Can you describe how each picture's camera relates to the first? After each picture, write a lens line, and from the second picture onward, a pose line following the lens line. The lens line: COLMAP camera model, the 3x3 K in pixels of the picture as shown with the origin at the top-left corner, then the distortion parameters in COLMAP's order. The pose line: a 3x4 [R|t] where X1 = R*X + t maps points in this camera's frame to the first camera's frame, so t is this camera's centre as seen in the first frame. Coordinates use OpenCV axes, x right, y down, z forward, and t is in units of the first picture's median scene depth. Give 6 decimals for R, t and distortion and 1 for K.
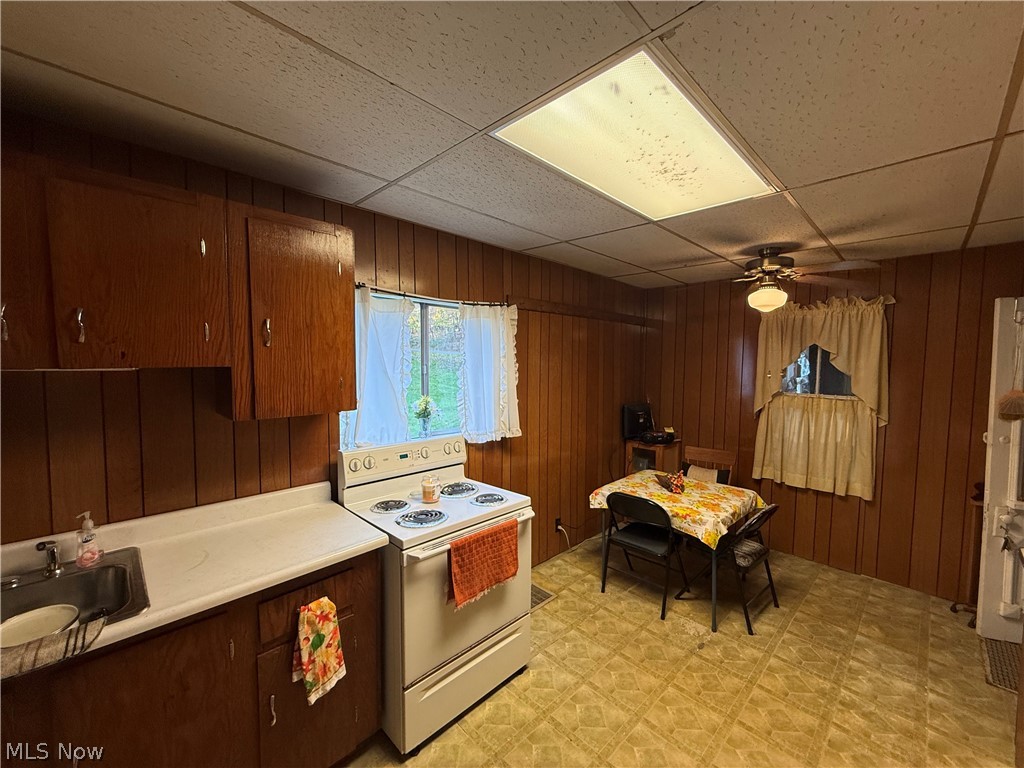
lens RADIAL K [[407.8, 0, 510.6], [0, 407.8, 385.5], [0, 0, 1]] dist [0.000252, -0.000038]
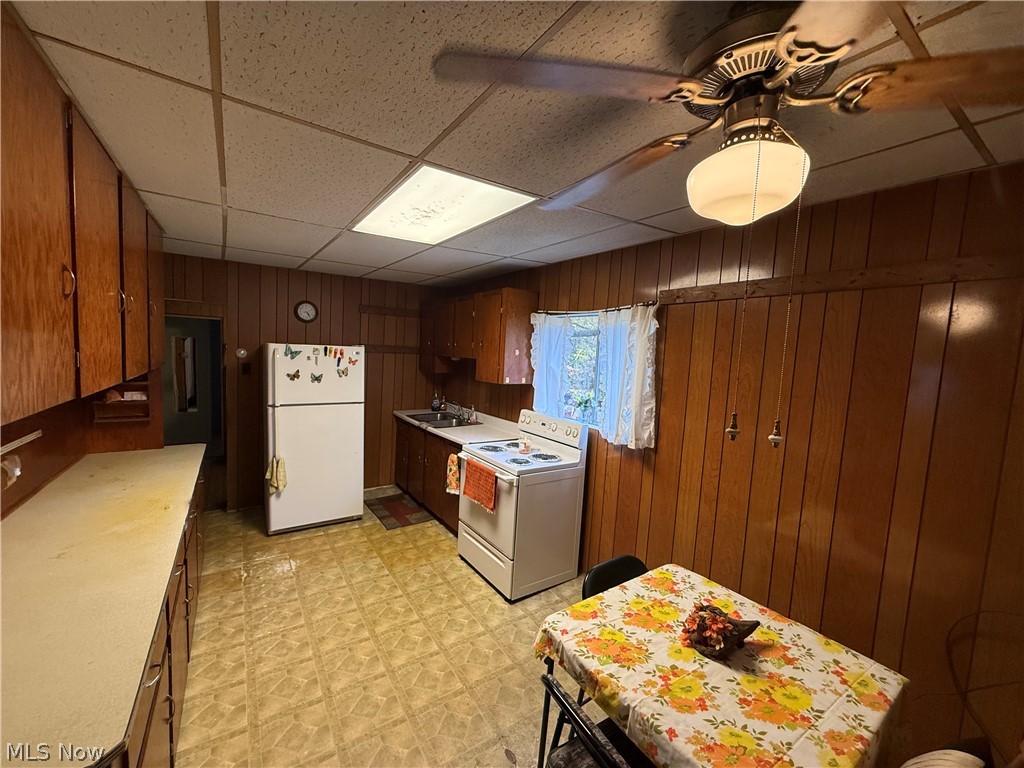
lens RADIAL K [[407.8, 0, 510.6], [0, 407.8, 385.5], [0, 0, 1]] dist [0.000252, -0.000038]
pose [[-0.171186, 0.069853, -0.982759, 1.236715], [-0.100213, 0.991076, 0.087900, -0.087024], [0.980129, 0.113532, -0.162658, 1.135392]]
